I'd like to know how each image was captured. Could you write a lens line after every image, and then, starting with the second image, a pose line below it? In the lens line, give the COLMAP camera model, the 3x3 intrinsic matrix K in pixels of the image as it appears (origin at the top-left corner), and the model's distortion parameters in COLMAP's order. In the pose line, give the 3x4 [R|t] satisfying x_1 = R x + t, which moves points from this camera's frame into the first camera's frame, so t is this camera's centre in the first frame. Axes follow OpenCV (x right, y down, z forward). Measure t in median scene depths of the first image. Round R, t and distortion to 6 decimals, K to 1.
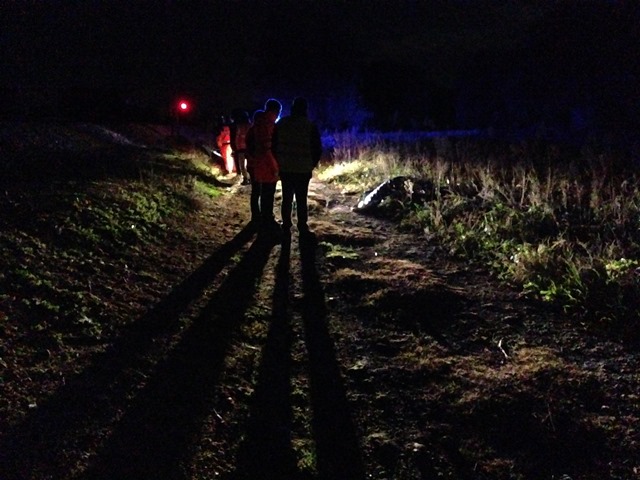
lens RADIAL K [[613.3, 0, 321.5], [0, 613.3, 239.8], [0, 0, 1]] dist [0.066616, 0.000000]
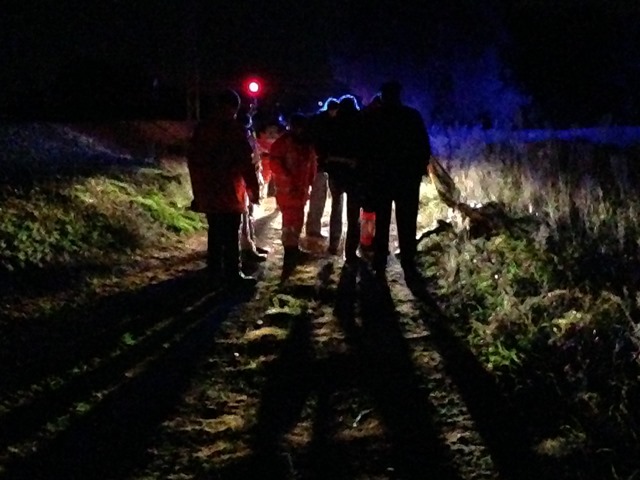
lens RADIAL K [[1088.1, 0, 318.5], [0, 1088.1, 238.0], [0, 0, 1]] dist [0.077382, 0.000000]
pose [[0.984971, 0.010625, -0.172393, 0.345006], [-0.022951, 0.997306, -0.069666, 0.033500], [0.171189, 0.072575, 0.982562, -0.281089]]
